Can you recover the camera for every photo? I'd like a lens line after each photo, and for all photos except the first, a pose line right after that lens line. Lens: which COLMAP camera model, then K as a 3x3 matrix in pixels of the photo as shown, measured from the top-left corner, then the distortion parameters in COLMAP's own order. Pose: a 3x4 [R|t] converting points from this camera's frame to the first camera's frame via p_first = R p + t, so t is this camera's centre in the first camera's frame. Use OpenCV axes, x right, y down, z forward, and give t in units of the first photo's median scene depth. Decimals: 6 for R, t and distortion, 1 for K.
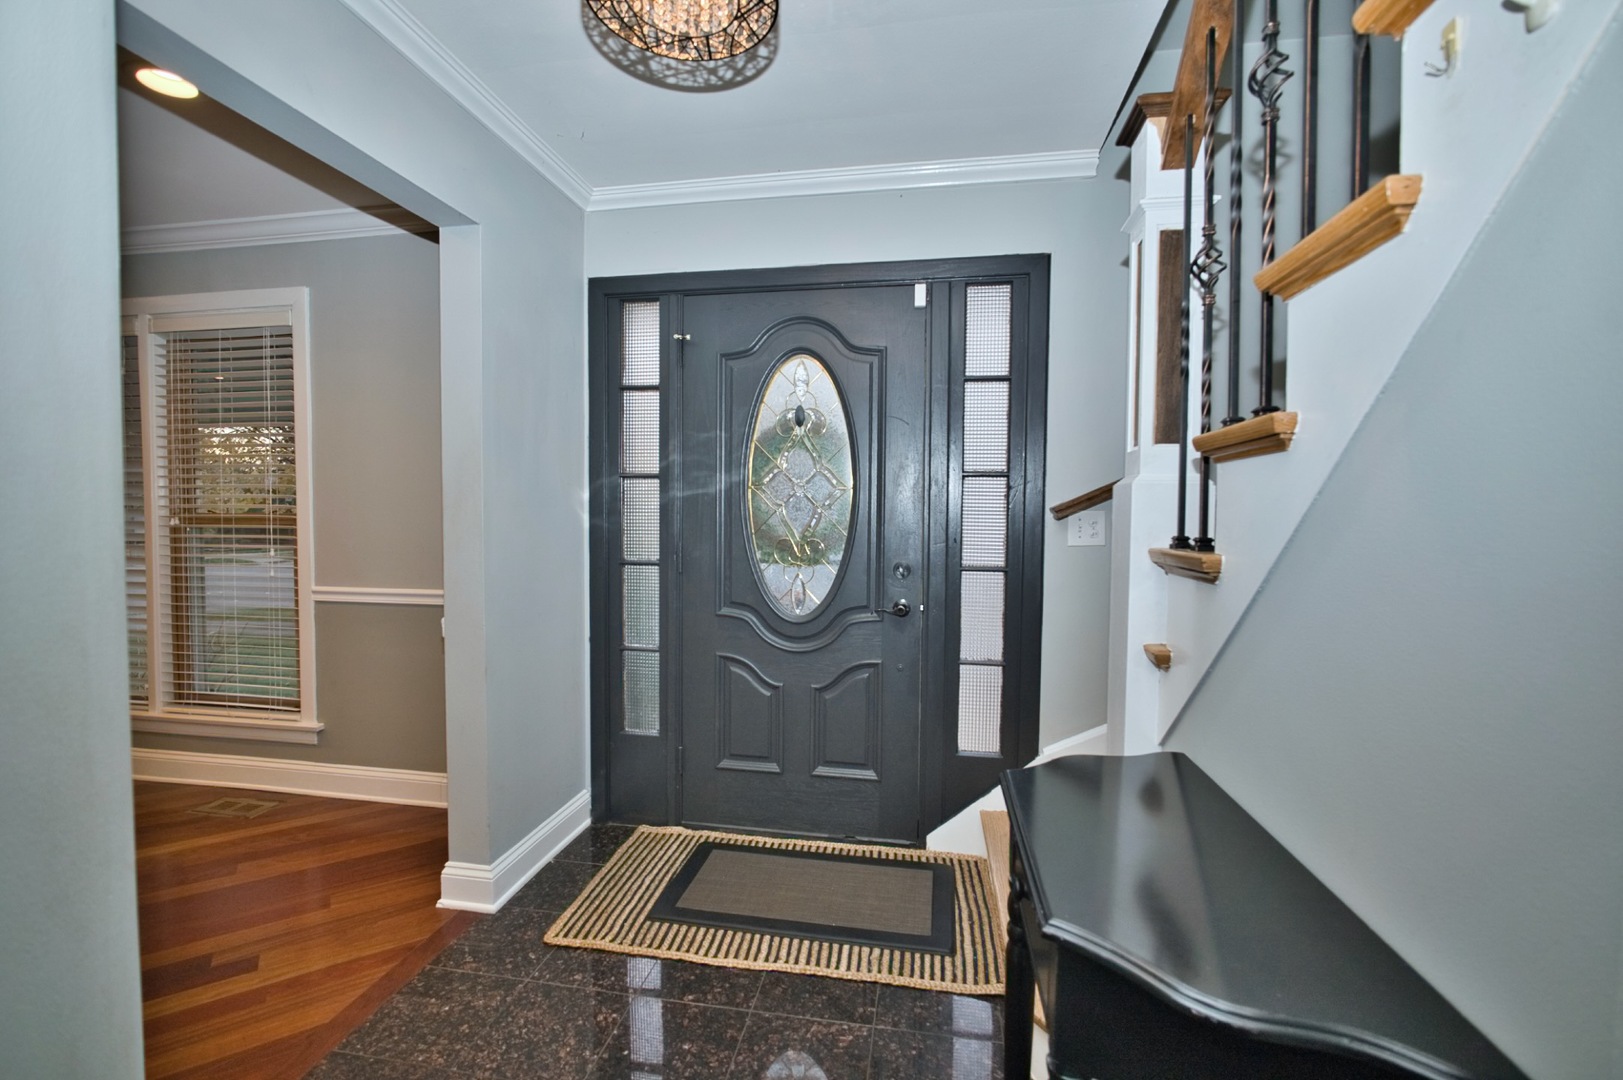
lens RADIAL K [[704.8, 0, 810.3], [0, 704.8, 540.5], [0, 0, 1]] dist [-0.024330, 0.007391]
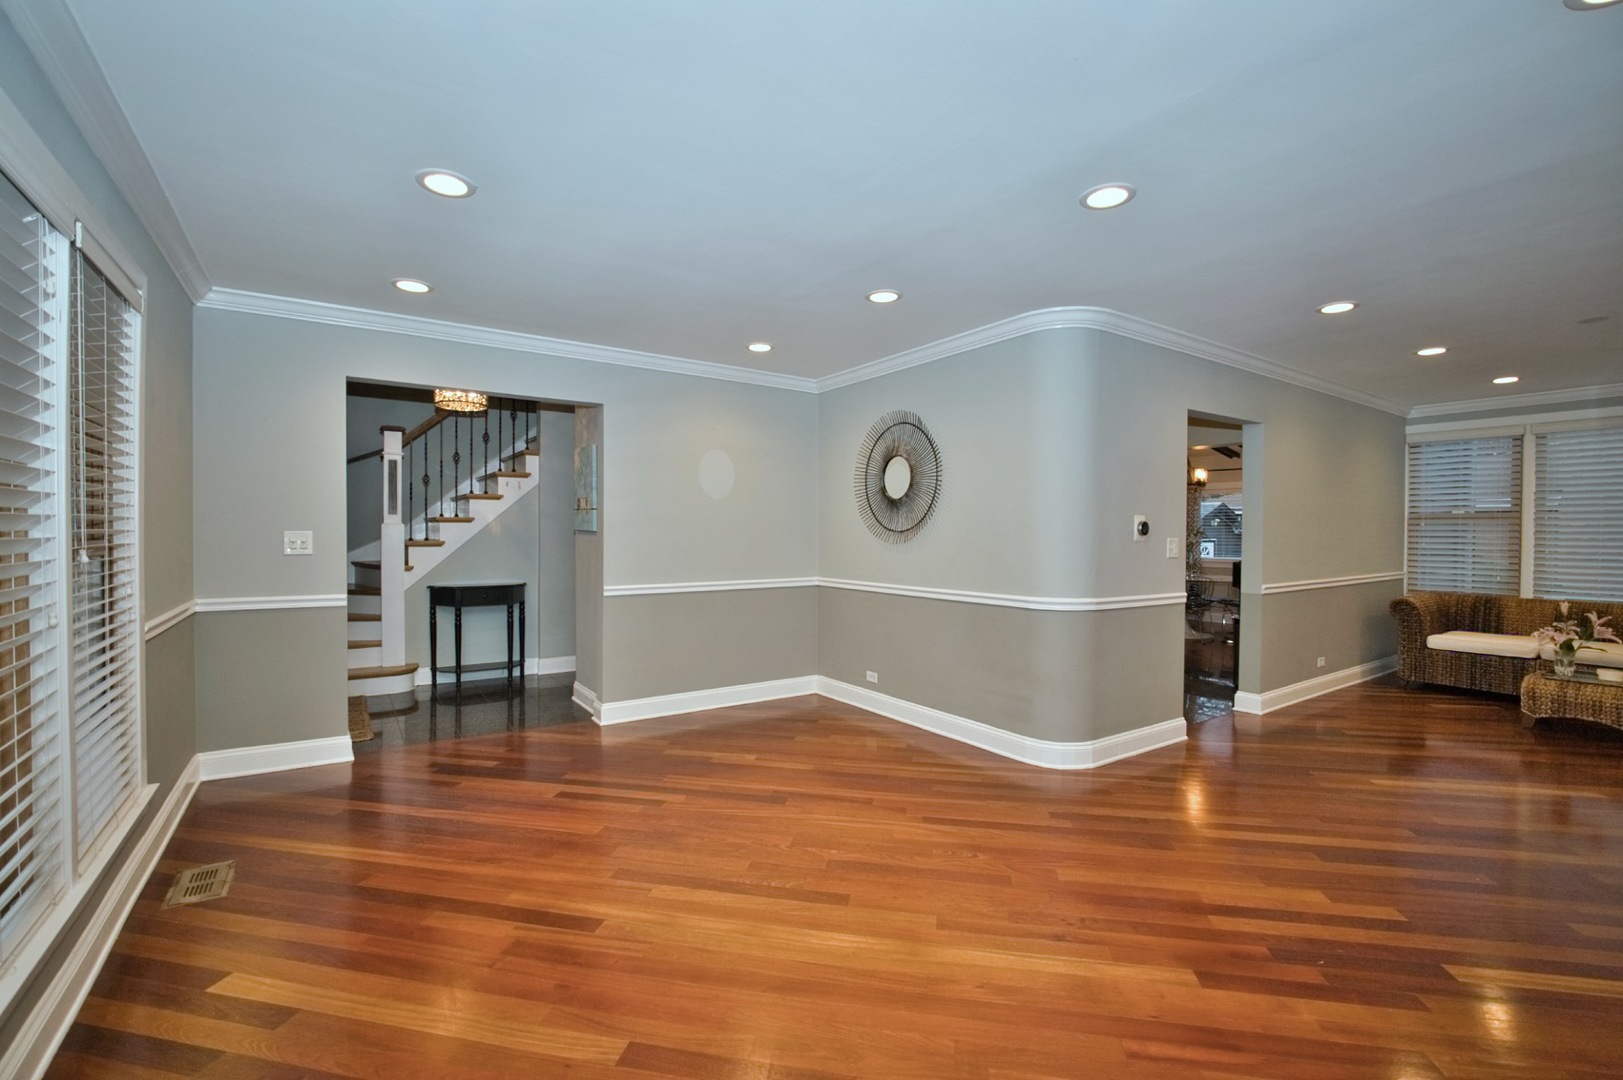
lens RADIAL K [[704.8, 0, 810.3], [0, 704.8, 540.5], [0, 0, 1]] dist [-0.024330, 0.007391]
pose [[-0.692258, -0.015979, 0.721473, -1.914830], [0.021793, 0.998836, 0.043032, -0.056852], [-0.721321, 0.045513, -0.691104, 1.008271]]
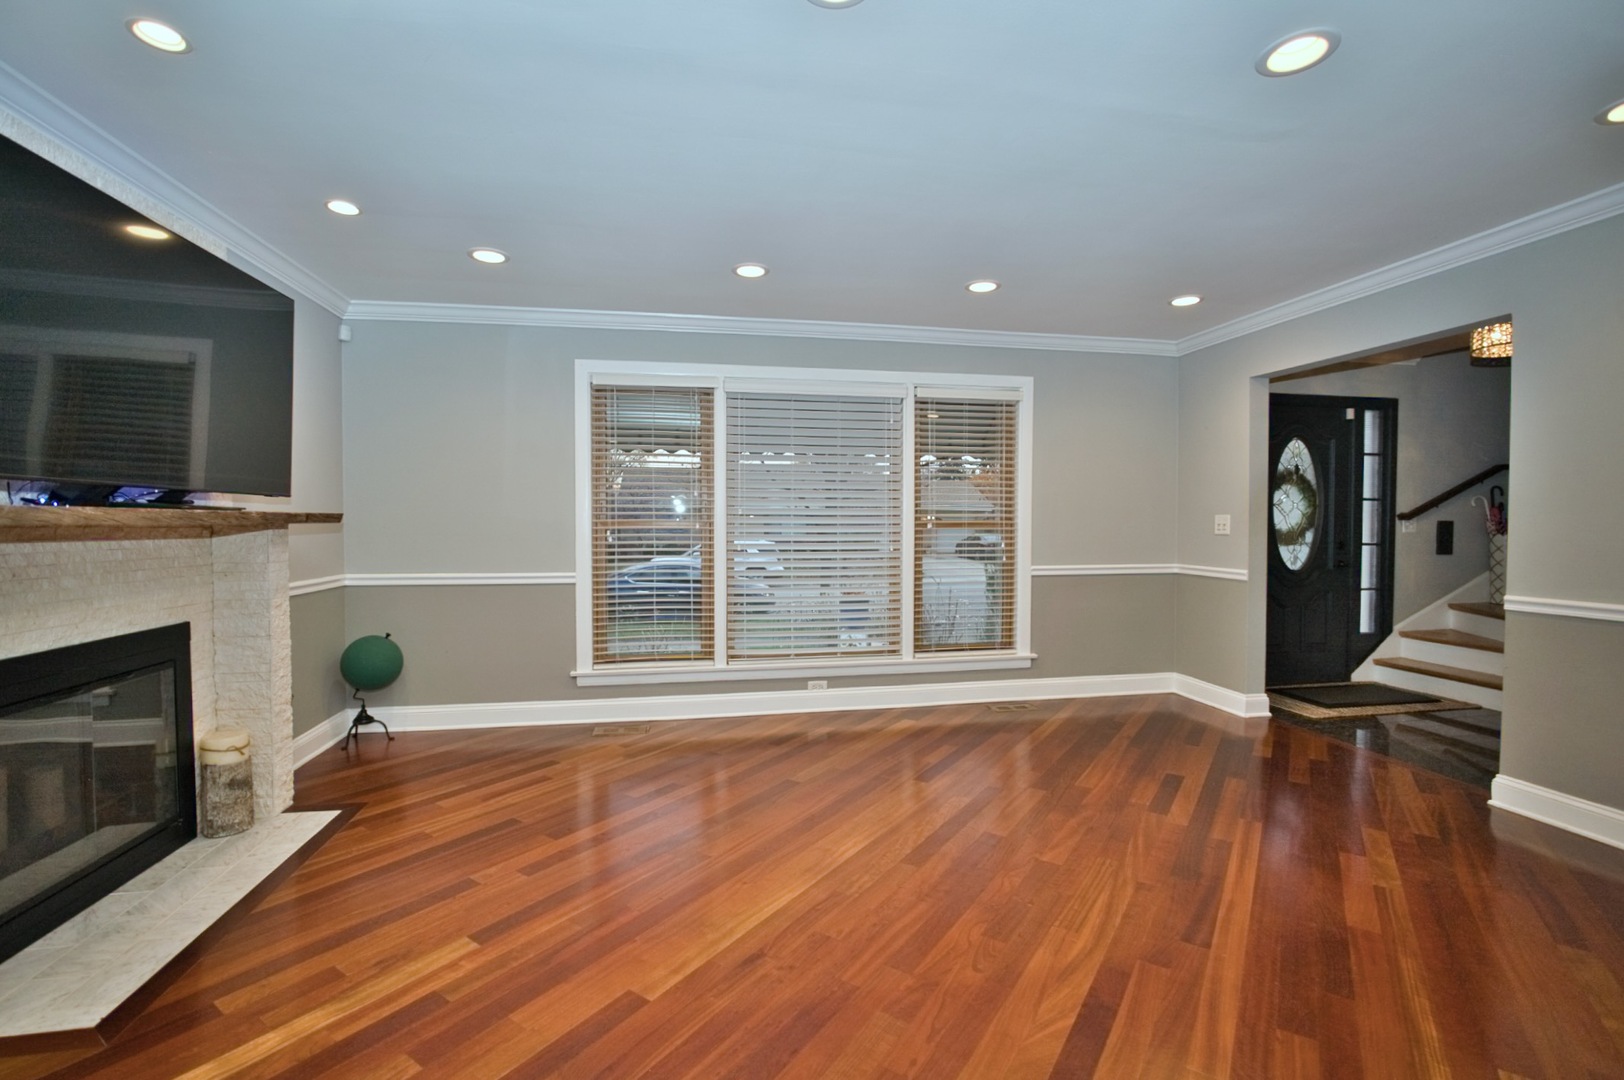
lens RADIAL K [[717.0, 0, 819.8], [0, 717.0, 542.1], [0, 0, 1]] dist [-0.001172, -0.000023]
pose [[0.931914, -0.016430, 0.362308, -1.772583], [0.020005, 0.999781, -0.006119, 0.011585], [-0.362128, 0.012950, 0.932038, -0.345824]]
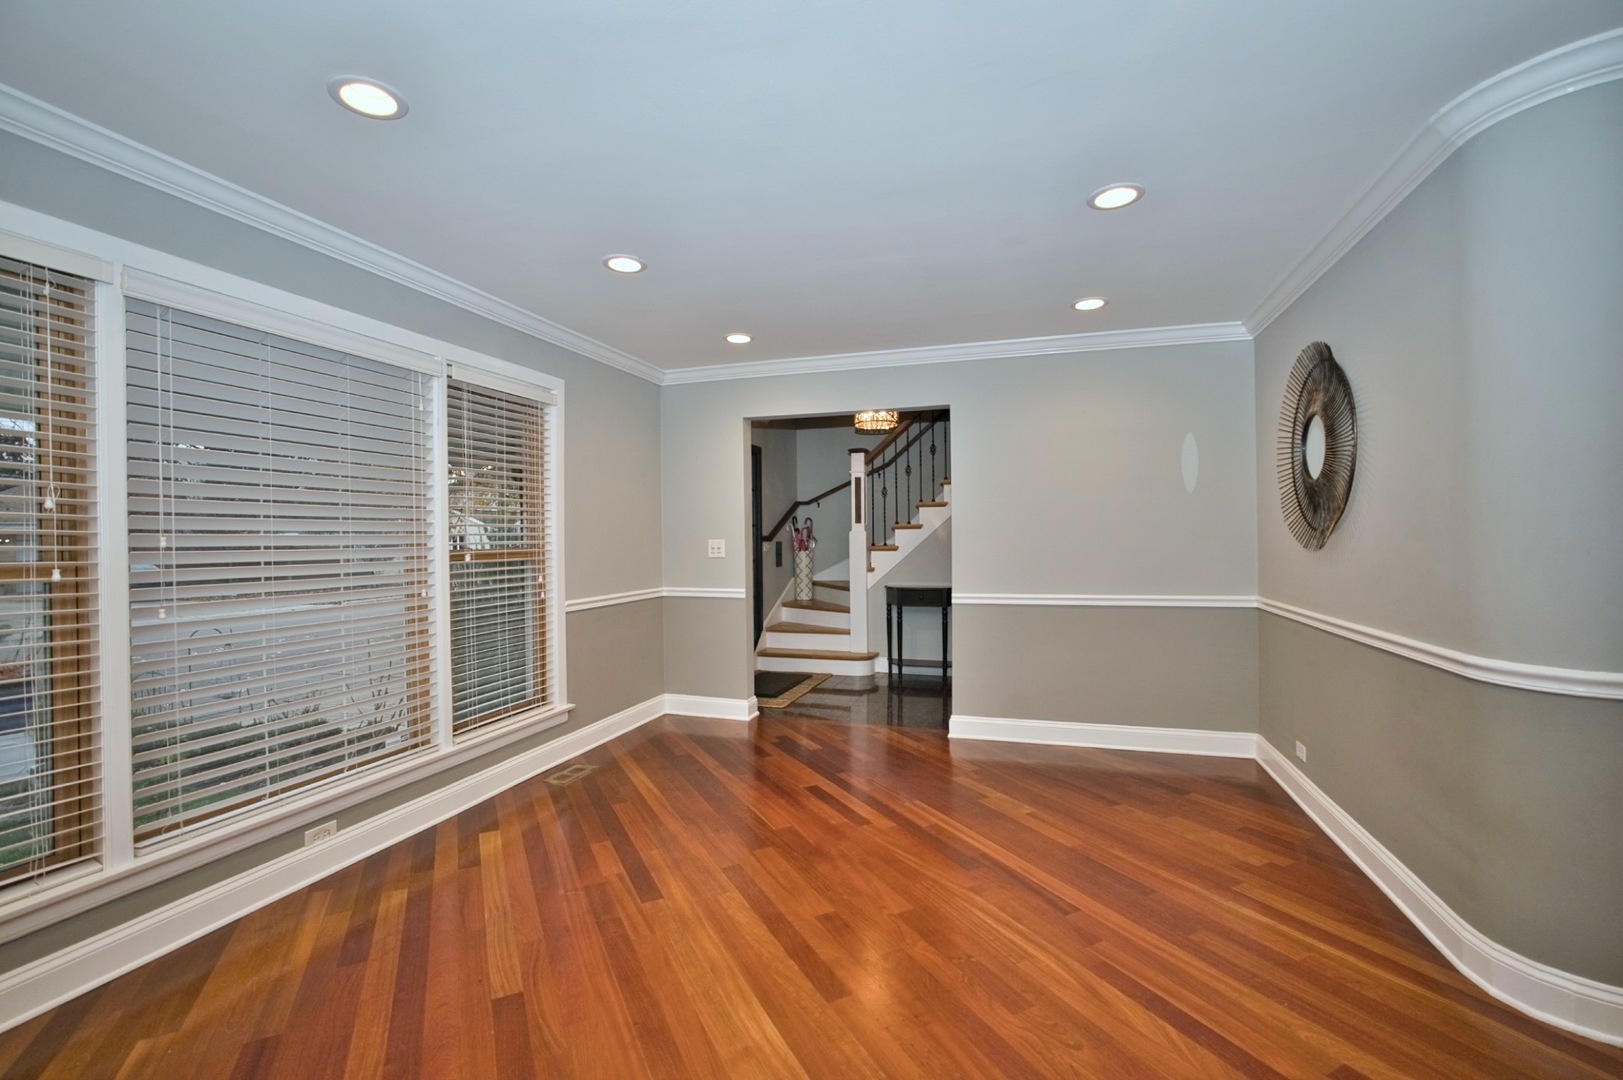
lens RADIAL K [[704.8, 0, 810.3], [0, 704.8, 540.5], [0, 0, 1]] dist [-0.024330, 0.007391]
pose [[0.145403, -0.011245, 0.989309, -2.007590], [0.051780, 0.998651, 0.003741, -0.032400], [-0.988017, 0.050683, 0.145789, 0.338282]]
